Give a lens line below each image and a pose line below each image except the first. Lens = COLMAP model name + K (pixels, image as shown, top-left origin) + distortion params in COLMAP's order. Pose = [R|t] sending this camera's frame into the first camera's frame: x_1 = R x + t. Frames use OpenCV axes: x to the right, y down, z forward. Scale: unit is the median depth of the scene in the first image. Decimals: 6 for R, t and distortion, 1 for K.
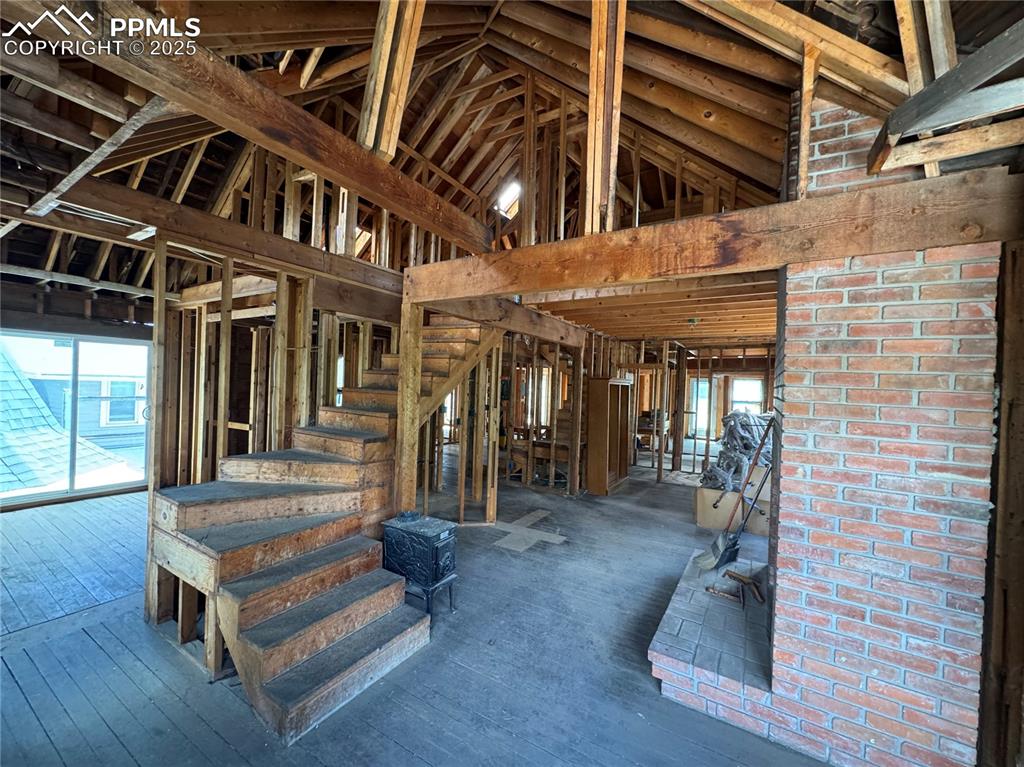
lens RADIAL K [[408.6, 0, 511.6], [0, 408.6, 384.6], [0, 0, 1]] dist [-0.002672, 0.000483]
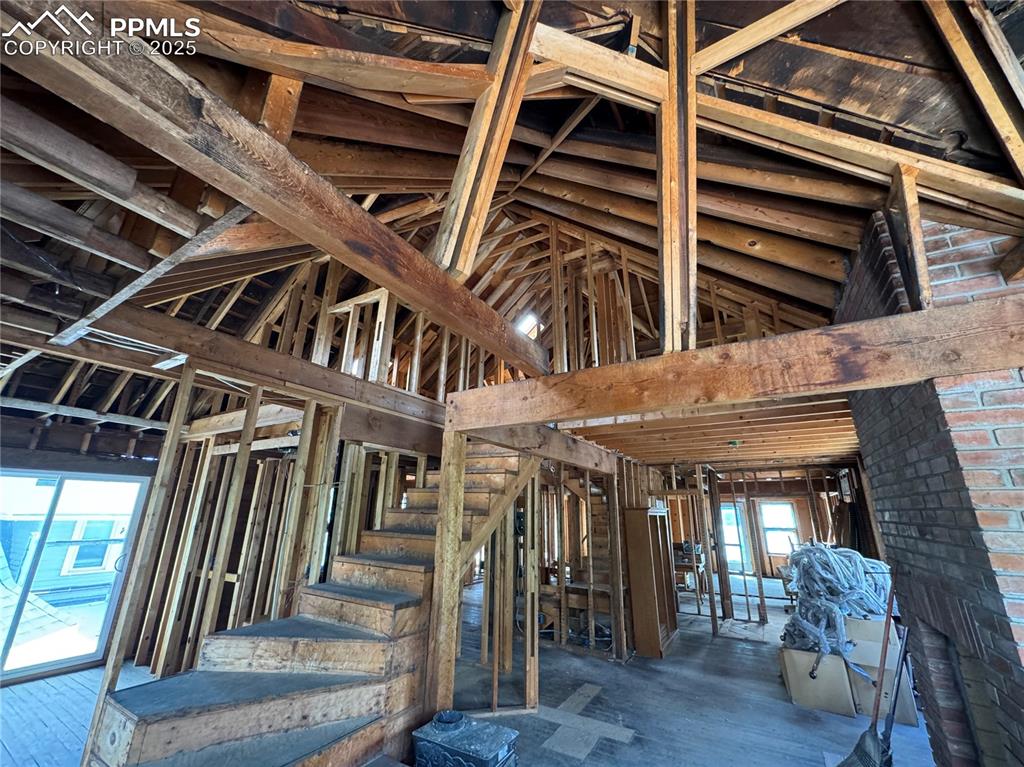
lens RADIAL K [[408.6, 0, 511.3], [0, 408.6, 383.6], [0, 0, 1]] dist [-0.002672, 0.000483]
pose [[0.999775, -0.018811, 0.009769, -0.119235], [0.020870, 0.954115, -0.298714, -0.026944], [-0.003701, 0.298851, 0.954293, 0.108577]]
